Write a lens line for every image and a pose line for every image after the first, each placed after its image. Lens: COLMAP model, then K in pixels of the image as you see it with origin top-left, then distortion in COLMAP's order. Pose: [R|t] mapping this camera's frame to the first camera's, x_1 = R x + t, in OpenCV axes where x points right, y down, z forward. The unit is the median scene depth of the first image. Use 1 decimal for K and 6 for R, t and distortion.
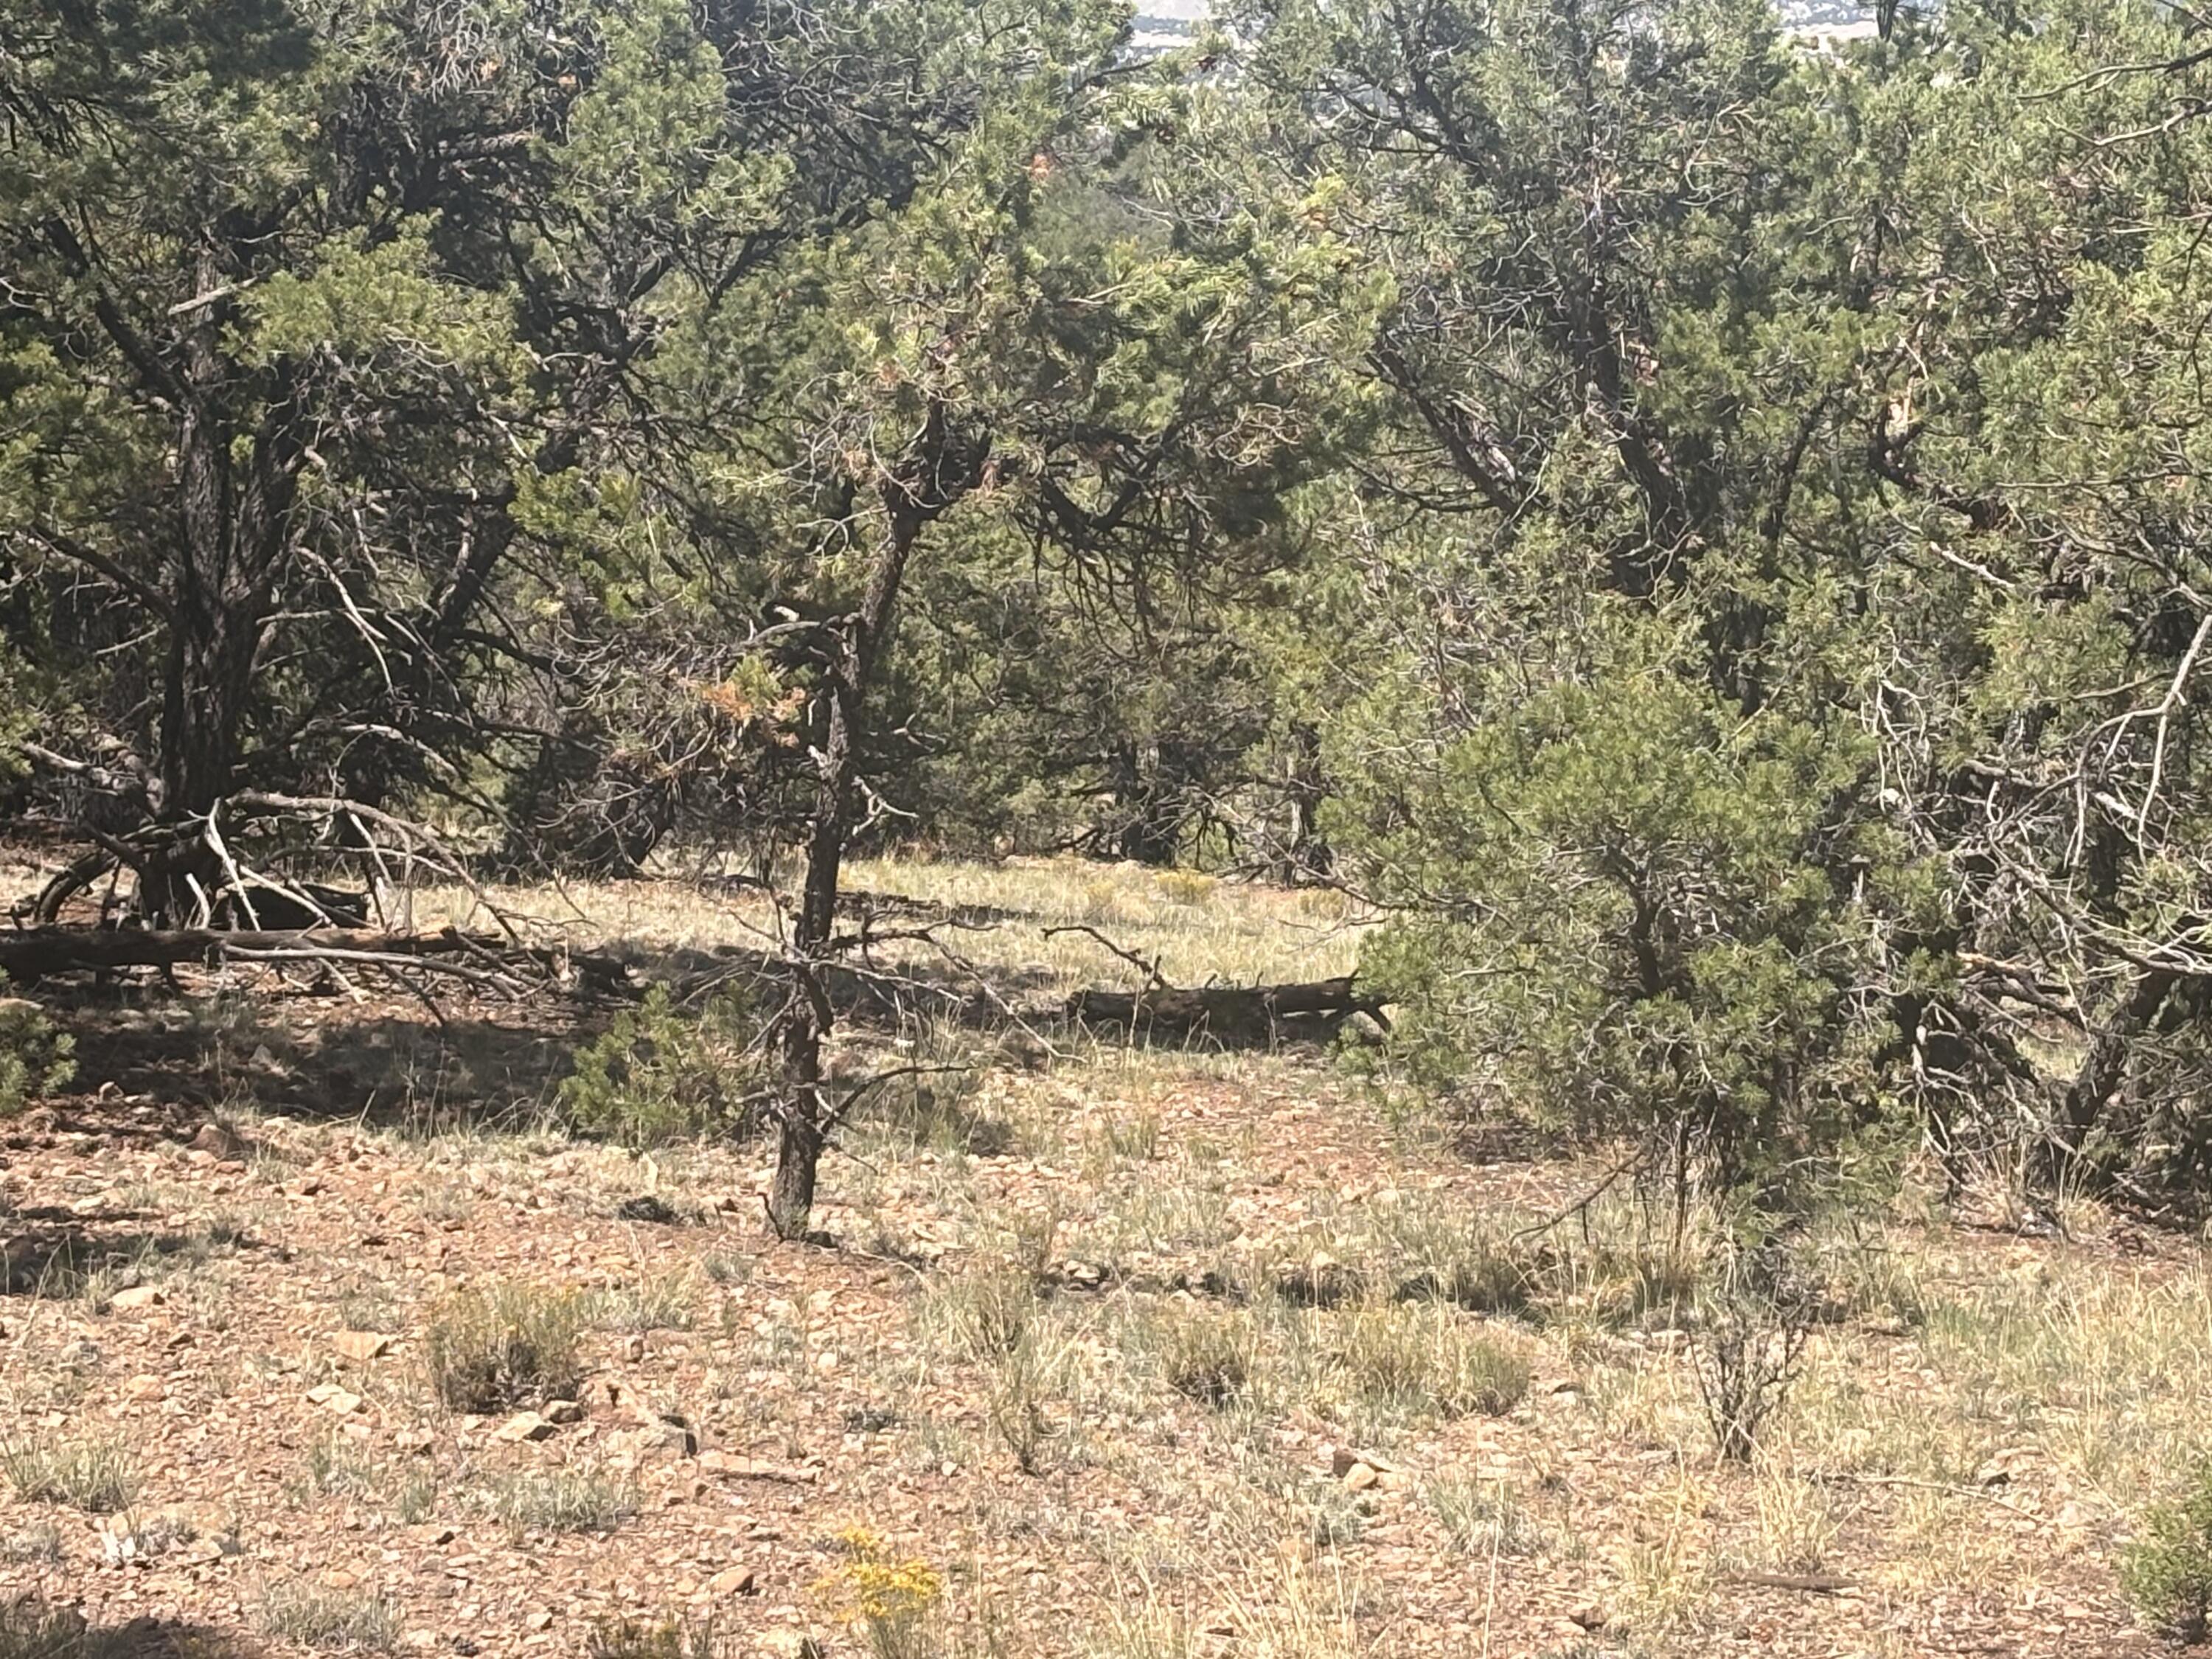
lens RADIAL K [[6047.3, 0, 1095.6], [0, 6047.3, 830.5], [0, 0, 1]] dist [0.270531, 0.000000]
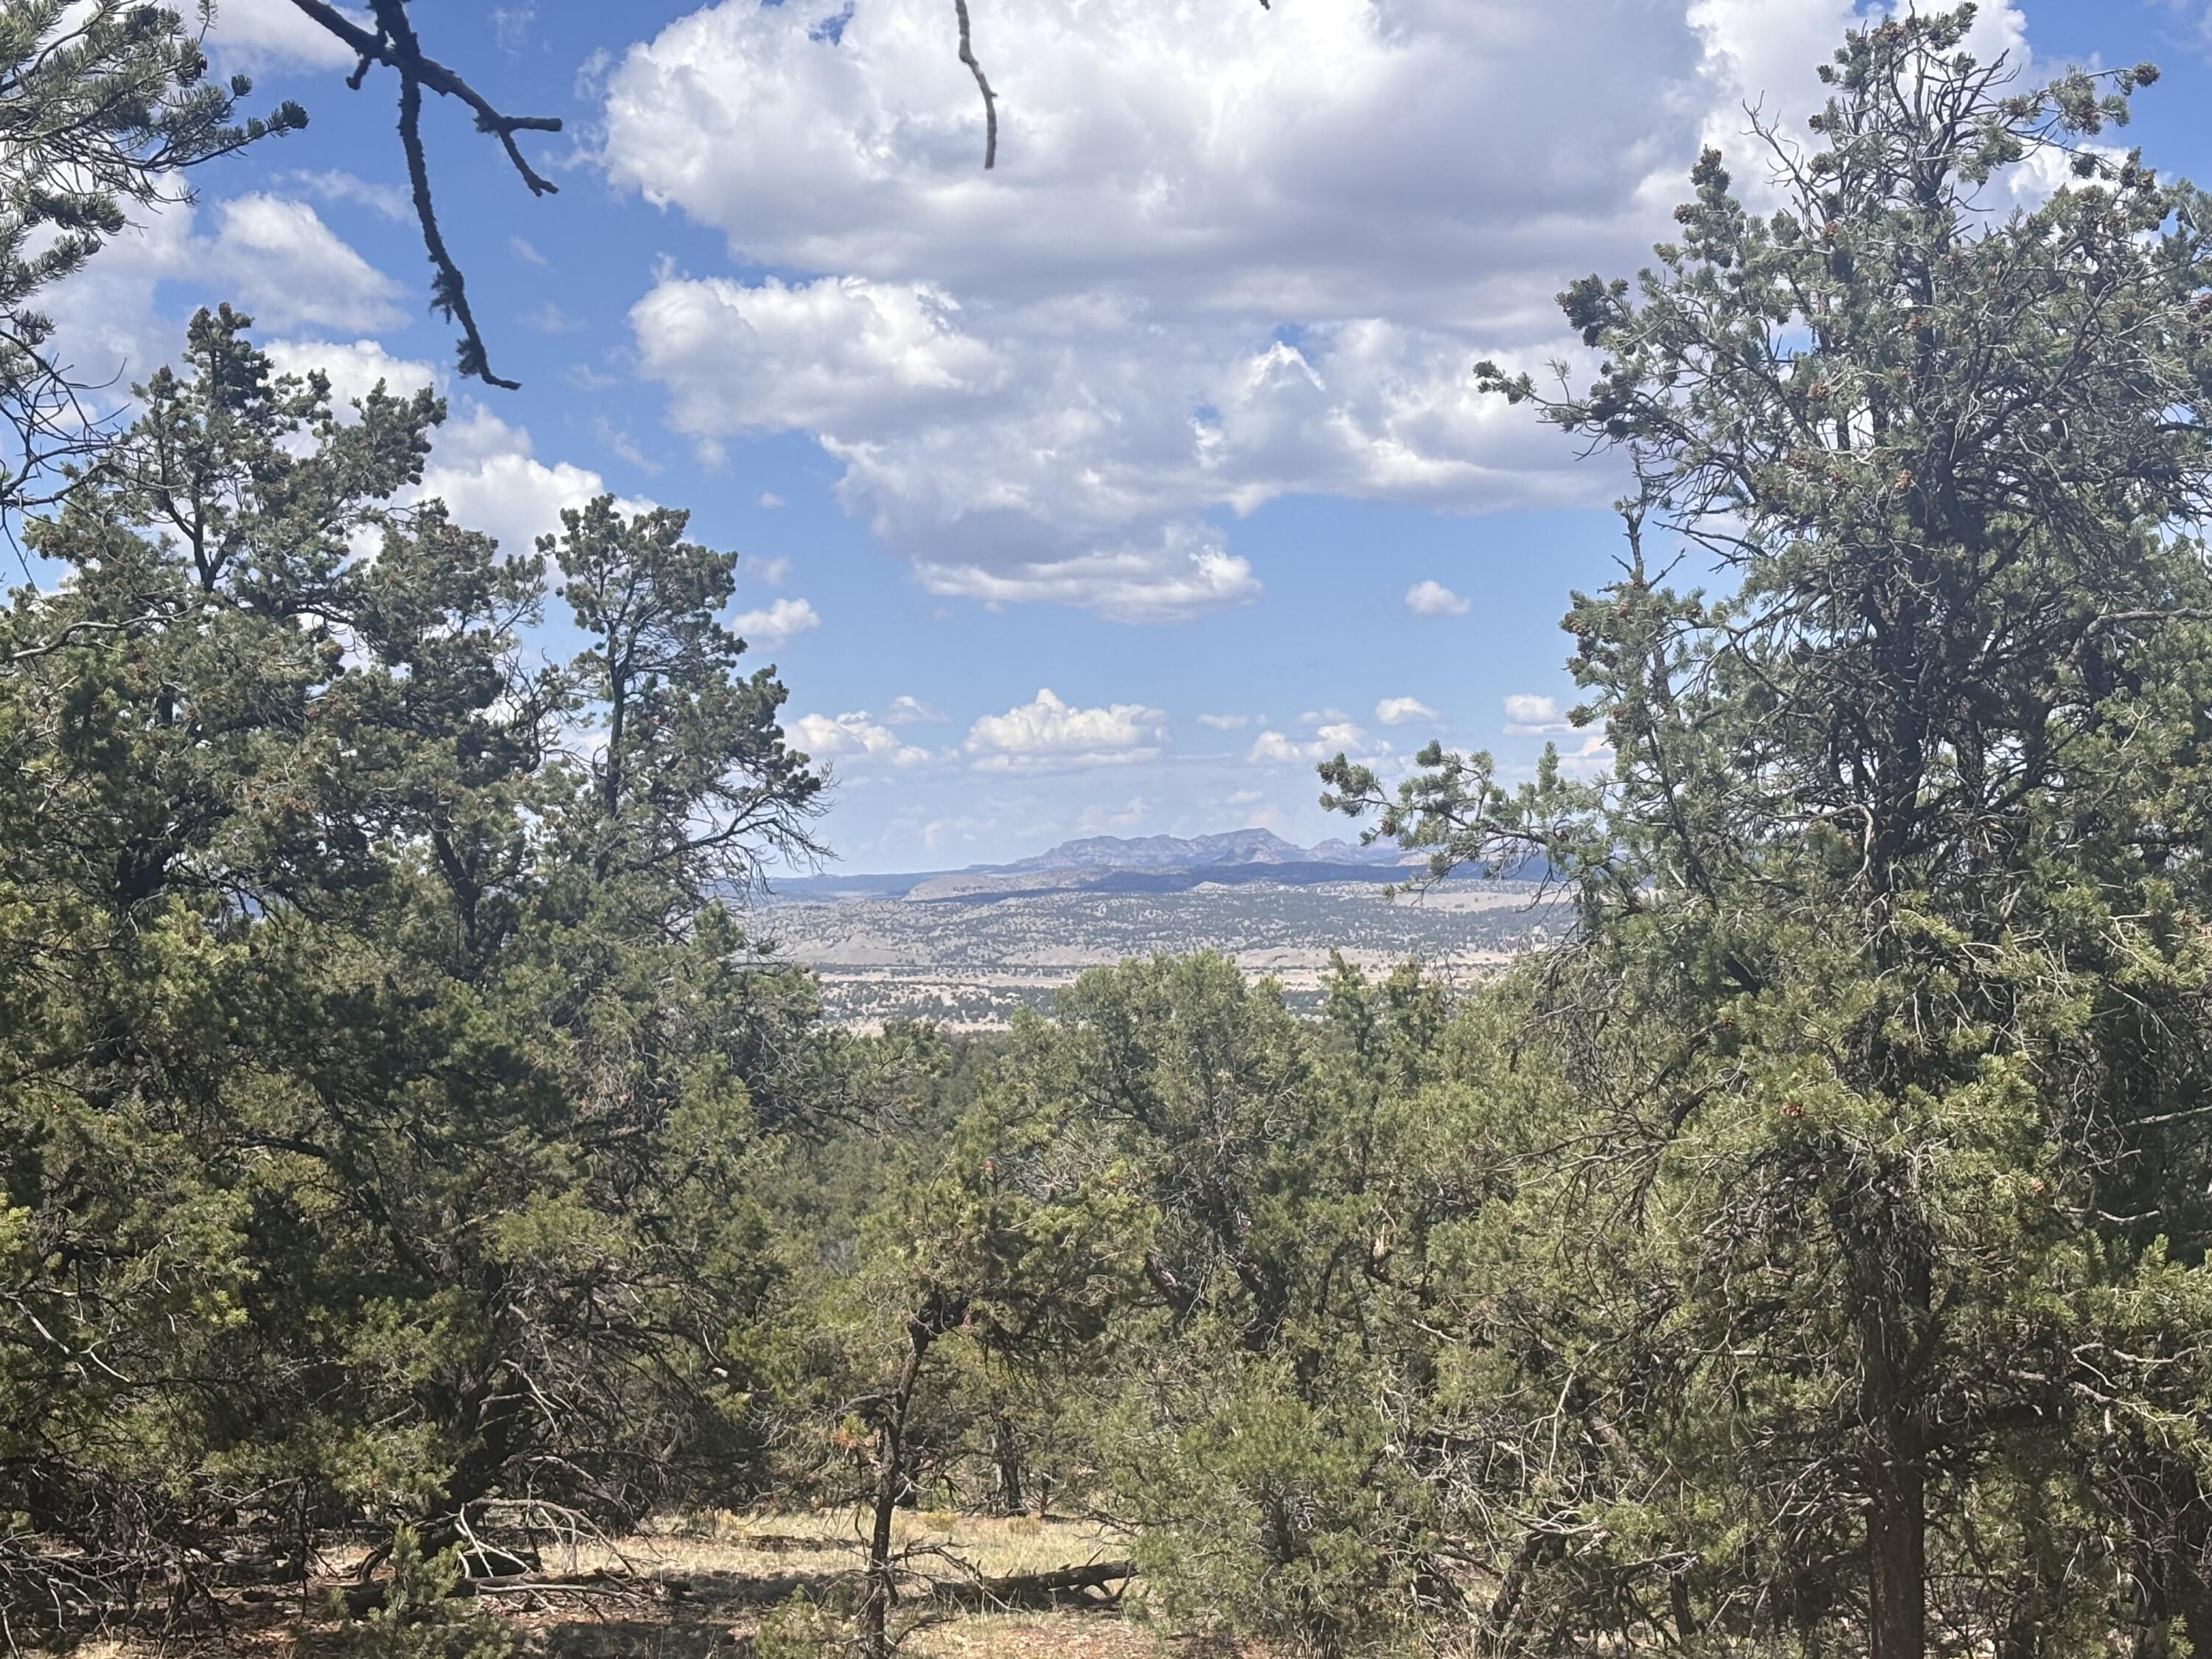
lens RADIAL K [[3899.3, 0, 1164.6], [0, 3899.3, 871.5], [0, 0, 1]] dist [0.175962, 0.000000]
pose [[0.994476, -0.040864, 0.096684, -0.049833], [0.055153, 0.987135, -0.150077, -0.004013], [-0.089307, 0.154580, 0.983936, -0.222279]]
